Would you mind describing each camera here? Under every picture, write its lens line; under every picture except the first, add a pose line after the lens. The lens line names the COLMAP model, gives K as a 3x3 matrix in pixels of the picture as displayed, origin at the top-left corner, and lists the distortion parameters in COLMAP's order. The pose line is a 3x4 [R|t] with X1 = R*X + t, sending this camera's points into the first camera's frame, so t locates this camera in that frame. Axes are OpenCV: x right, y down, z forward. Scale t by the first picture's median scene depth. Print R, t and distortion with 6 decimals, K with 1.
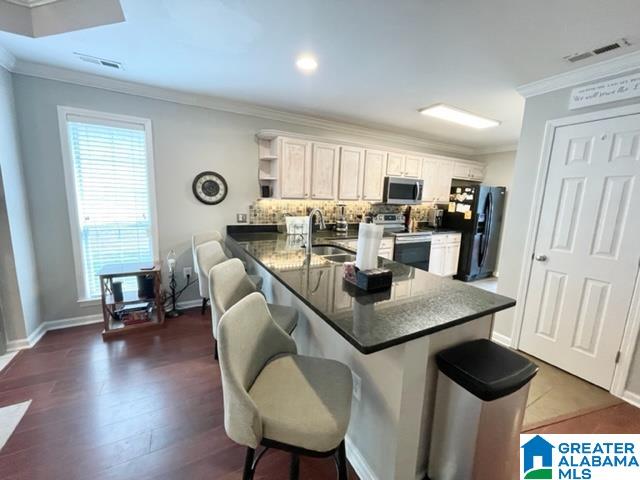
lens RADIAL K [[258.4, 0, 319.3], [0, 258.4, 237.2], [0, 0, 1]] dist [-0.002776, 0.000732]
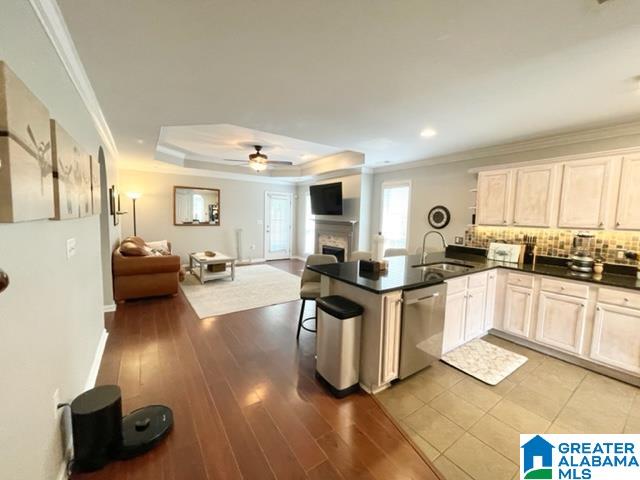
lens RADIAL K [[258.4, 0, 316.3], [0, 258.4, 237.3], [0, 0, 1]] dist [-0.002776, 0.000732]
pose [[0.099294, 0.053232, -0.993633, 0.839207], [-0.176704, 0.983640, 0.035038, -0.010825], [0.979243, 0.172100, 0.107076, 0.184453]]
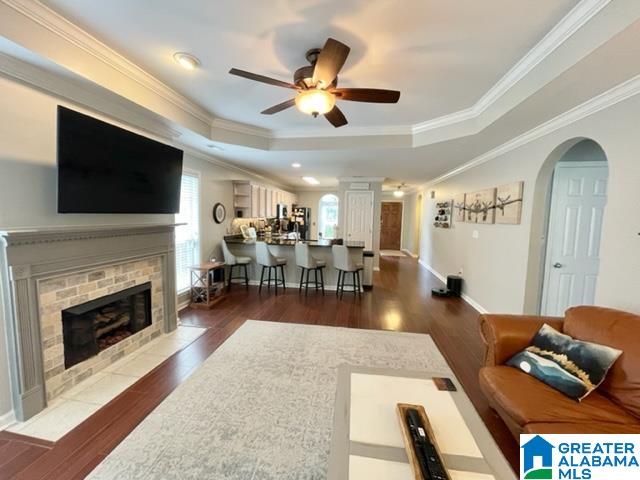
lens RADIAL K [[258.4, 0, 320.3], [0, 258.4, 239.7], [0, 0, 1]] dist [-0.002776, 0.000732]
pose [[0.605944, -0.098597, 0.789374, -1.177278], [0.122054, 0.992063, 0.030222, -0.000241], [-0.786088, 0.078033, 0.613169, -0.402445]]
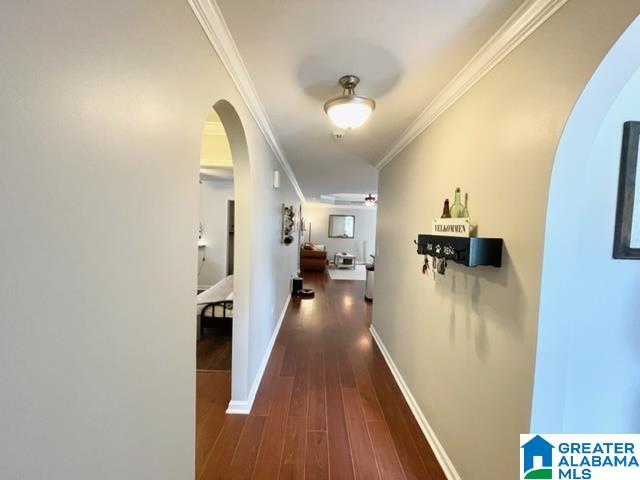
lens RADIAL K [[258.4, 0, 318.2], [0, 258.4, 239.1], [0, 0, 1]] dist [-0.002776, 0.000732]
pose [[-0.468922, -0.008320, -0.883200, 1.819397], [-0.185732, 0.978526, 0.089393, -0.091594], [0.863490, 0.205958, -0.460397, 0.757733]]
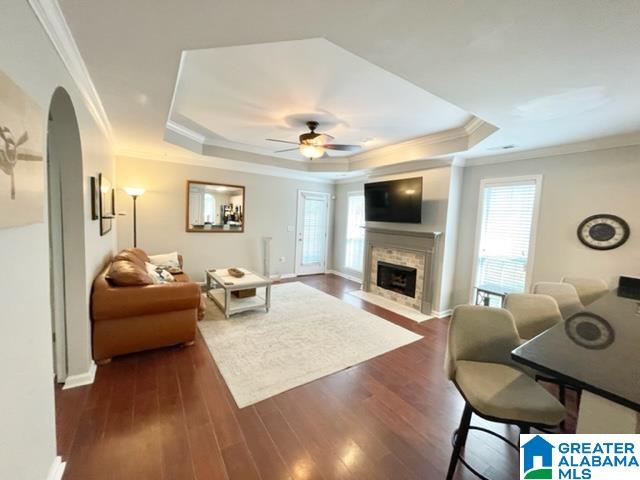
lens RADIAL K [[258.4, 0, 316.3], [0, 258.4, 236.6], [0, 0, 1]] dist [-0.002776, 0.000732]
pose [[0.084995, 0.044269, -0.995397, 0.360425], [-0.195613, 0.980312, 0.026895, -0.000774], [0.976991, 0.192426, 0.091981, -0.061501]]
